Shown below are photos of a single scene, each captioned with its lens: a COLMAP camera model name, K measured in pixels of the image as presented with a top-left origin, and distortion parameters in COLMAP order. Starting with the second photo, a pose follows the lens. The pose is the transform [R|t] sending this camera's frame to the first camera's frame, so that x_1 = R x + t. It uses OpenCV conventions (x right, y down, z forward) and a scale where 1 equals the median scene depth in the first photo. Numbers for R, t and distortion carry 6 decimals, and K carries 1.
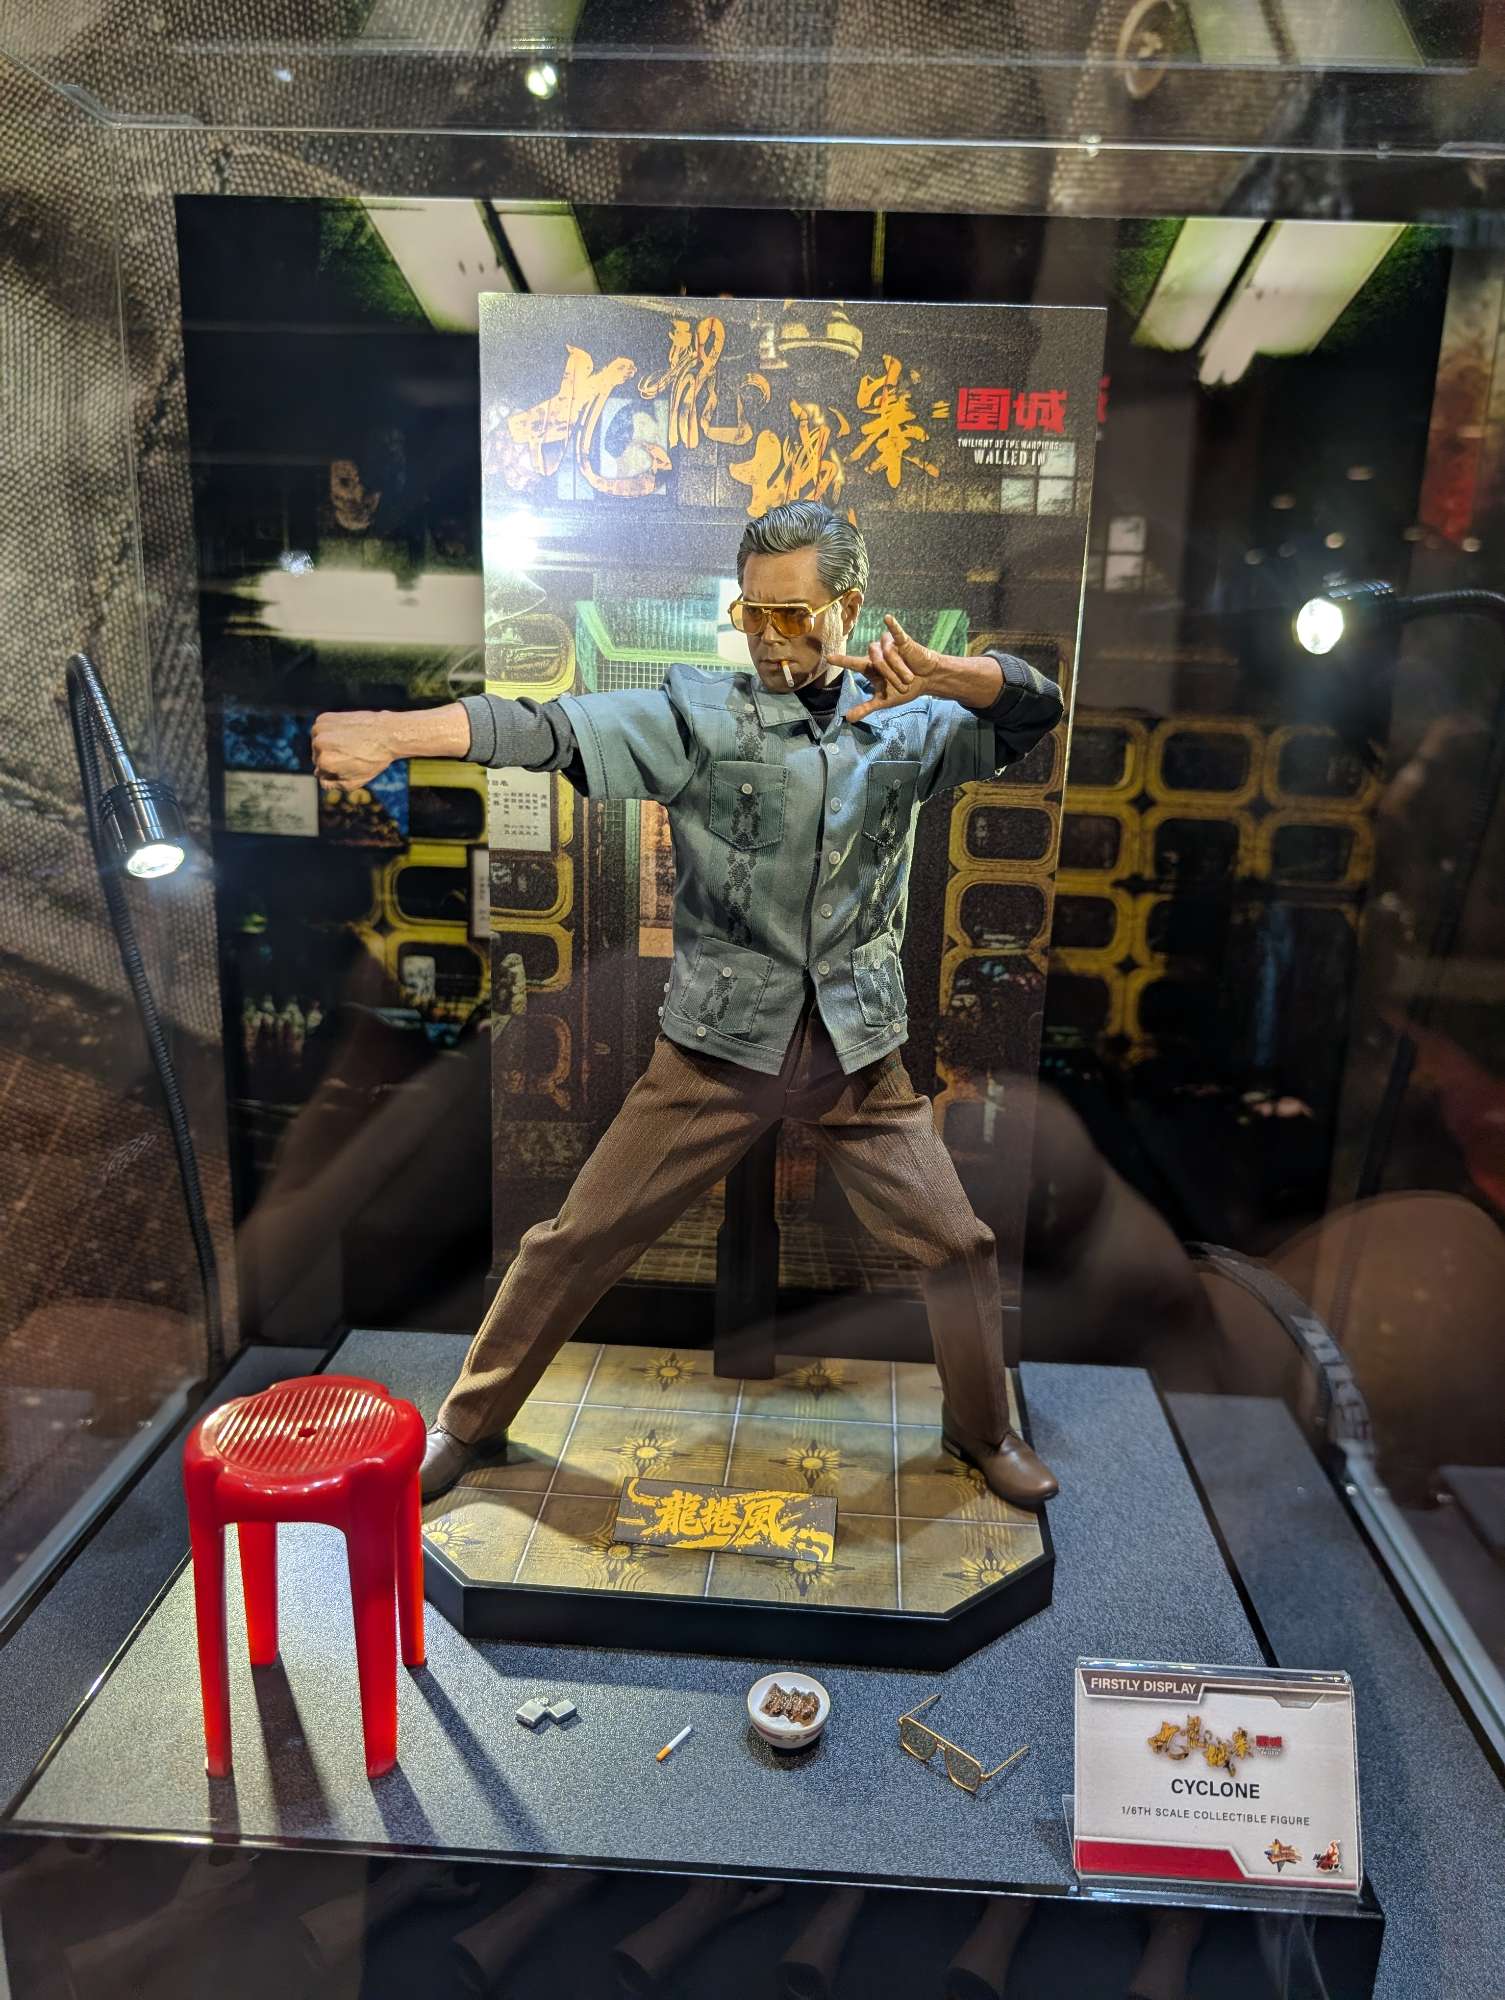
lens RADIAL K [[1527.2, 0, 763.9], [0, 1527.2, 1025.0], [0, 0, 1]] dist [-0.036561, 0.032057]
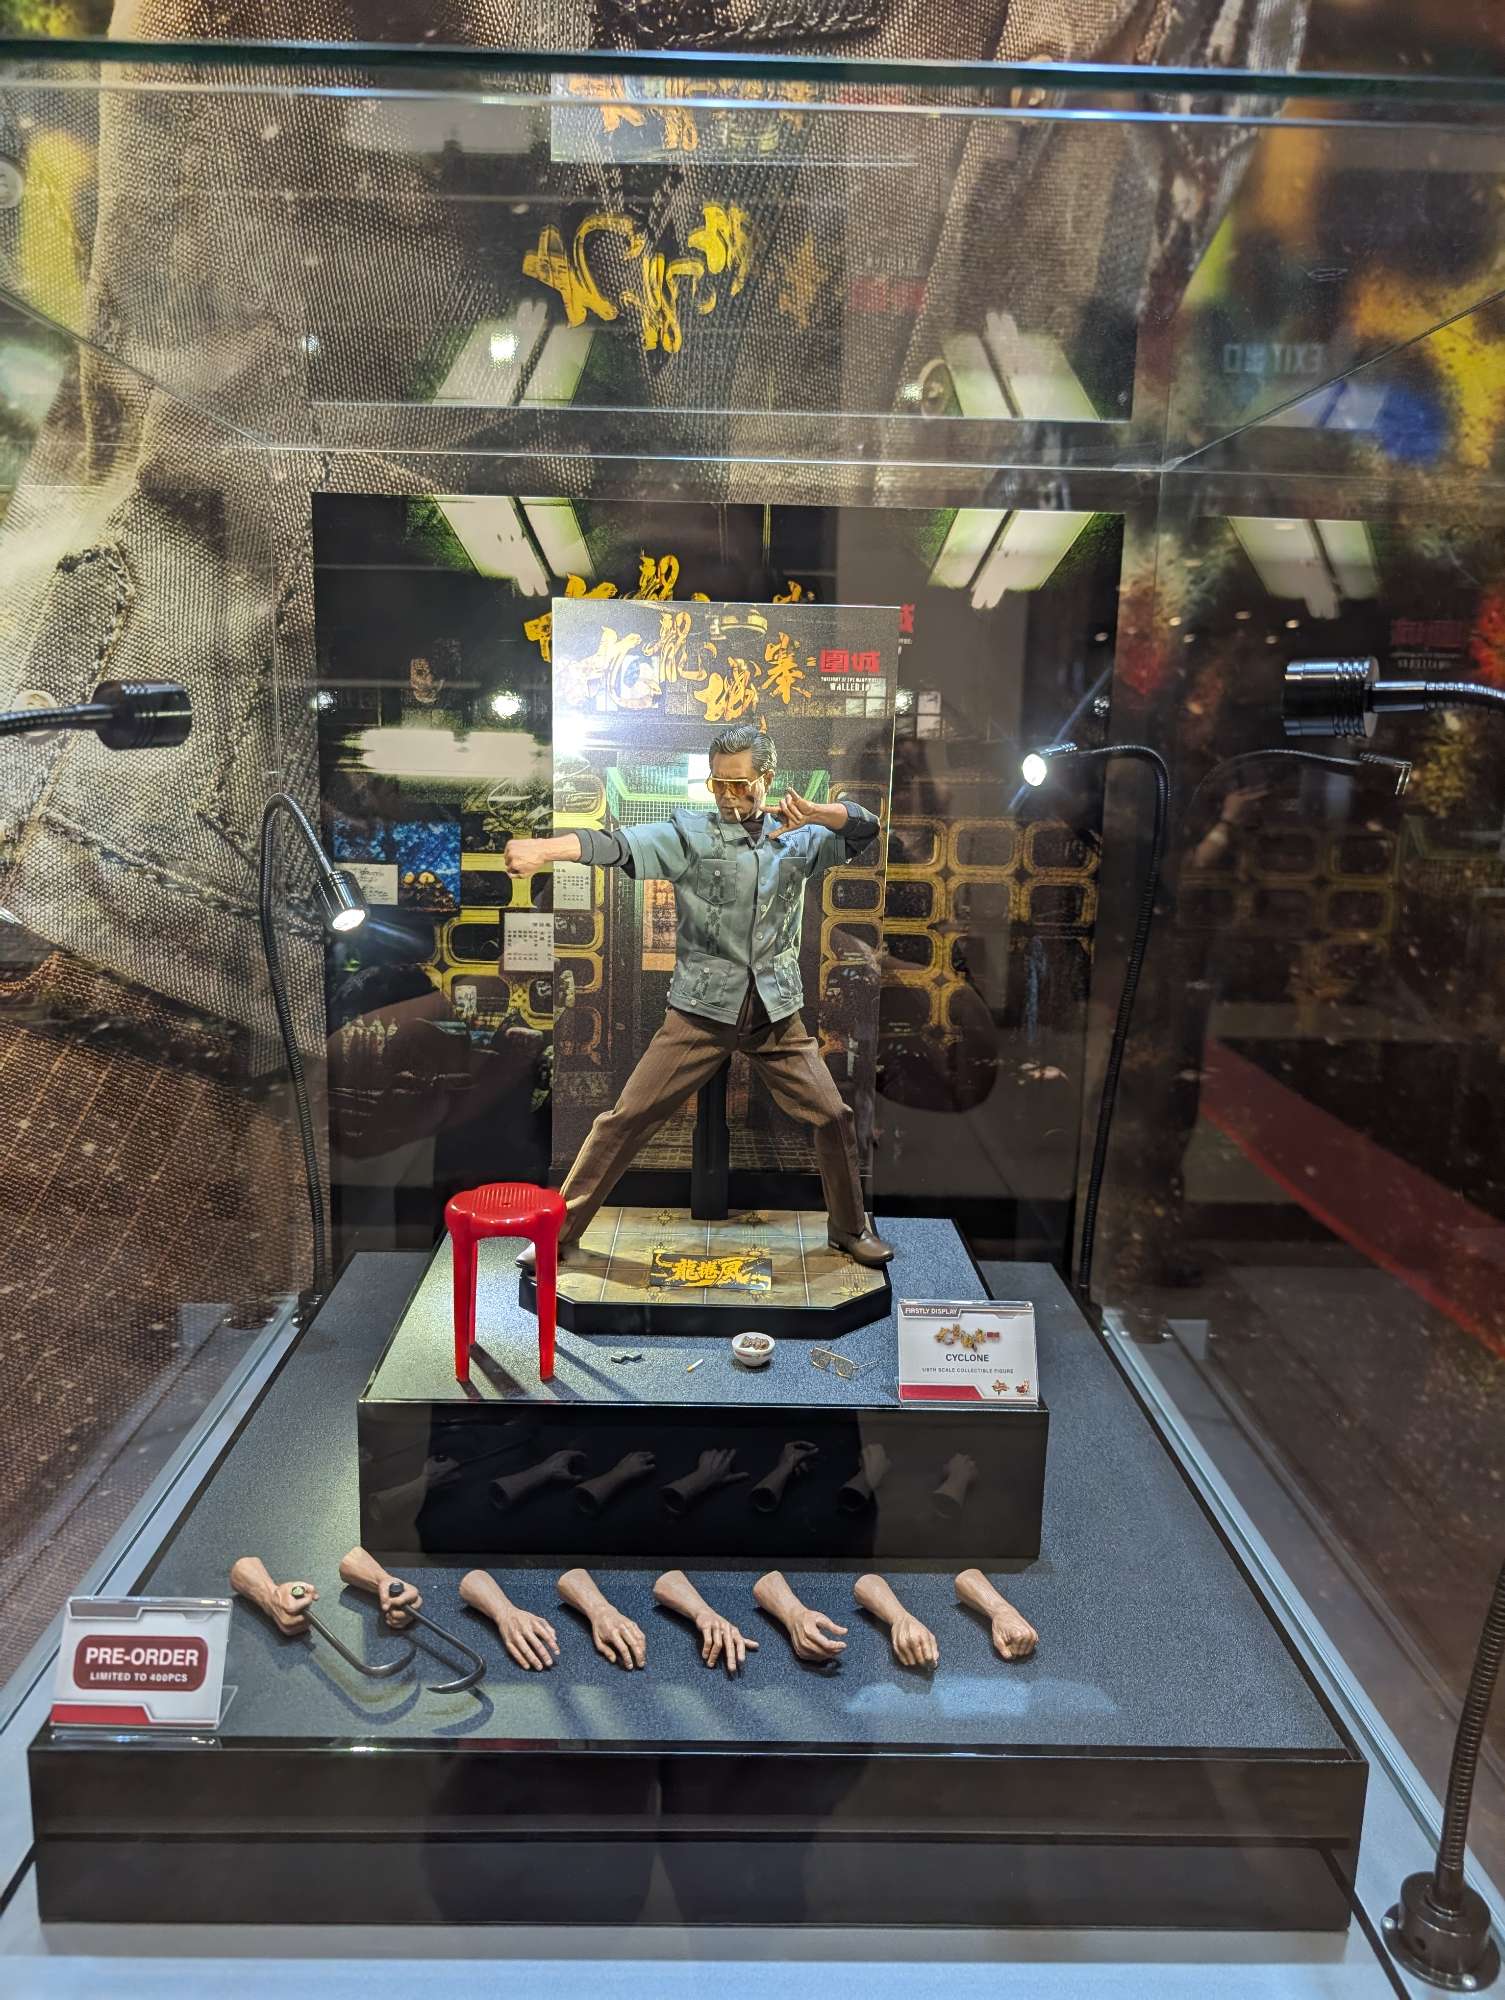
lens RADIAL K [[1512.1, 0, 733.2], [0, 1512.1, 997.2], [0, 0, 1]] dist [-0.014236, 0.001802]
pose [[0.997817, -0.021728, 0.062368, -0.094356], [0.025537, 0.997815, -0.060939, 0.098003], [-0.060907, 0.062398, 0.996191, -0.740625]]
